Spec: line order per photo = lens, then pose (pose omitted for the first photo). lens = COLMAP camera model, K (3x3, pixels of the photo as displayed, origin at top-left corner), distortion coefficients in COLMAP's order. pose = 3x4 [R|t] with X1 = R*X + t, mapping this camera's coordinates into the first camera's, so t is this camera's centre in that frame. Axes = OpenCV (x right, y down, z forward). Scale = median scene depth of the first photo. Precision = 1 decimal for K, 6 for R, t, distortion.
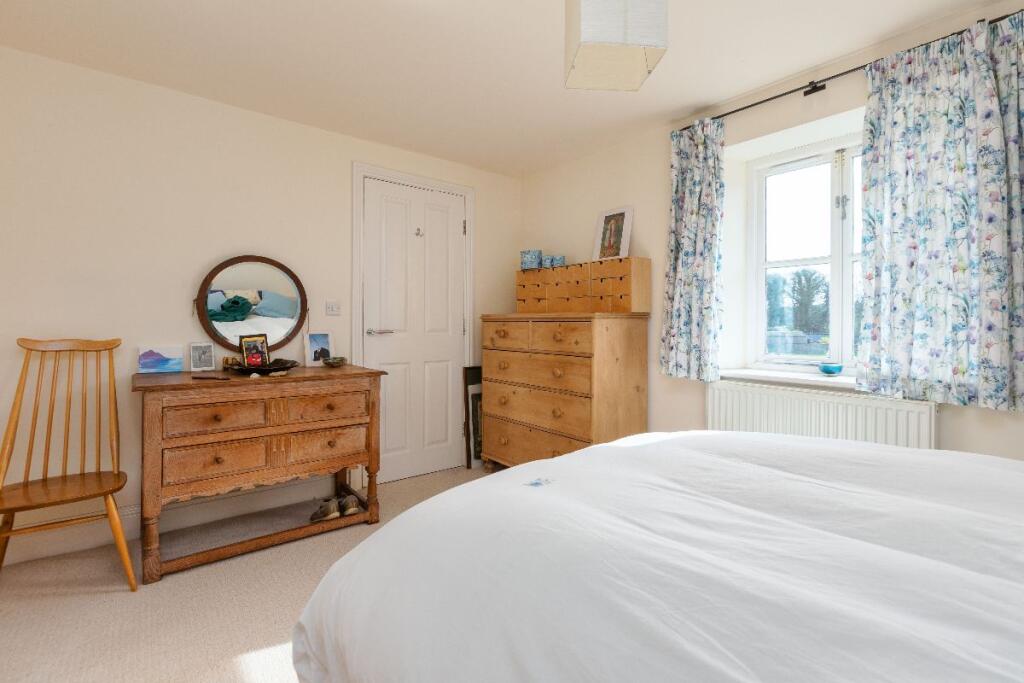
lens RADIAL K [[462.1, 0, 513.3], [0, 462.1, 331.9], [0, 0, 1]] dist [-0.003839, -0.001055]
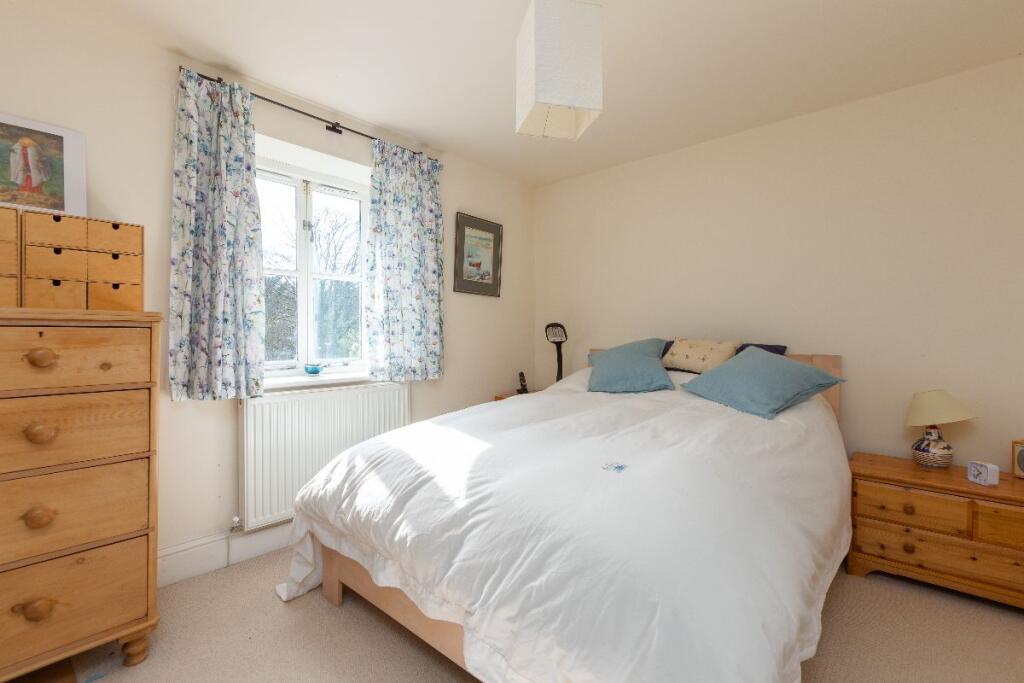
lens RADIAL K [[462.1, 0, 514.8], [0, 462.1, 335.6], [0, 0, 1]] dist [-0.003839, -0.001055]
pose [[-0.151748, -0.017367, 0.988267, -0.498737], [0.001470, 0.999841, 0.017796, -0.023090], [-0.988418, 0.004153, -0.151698, 0.633659]]
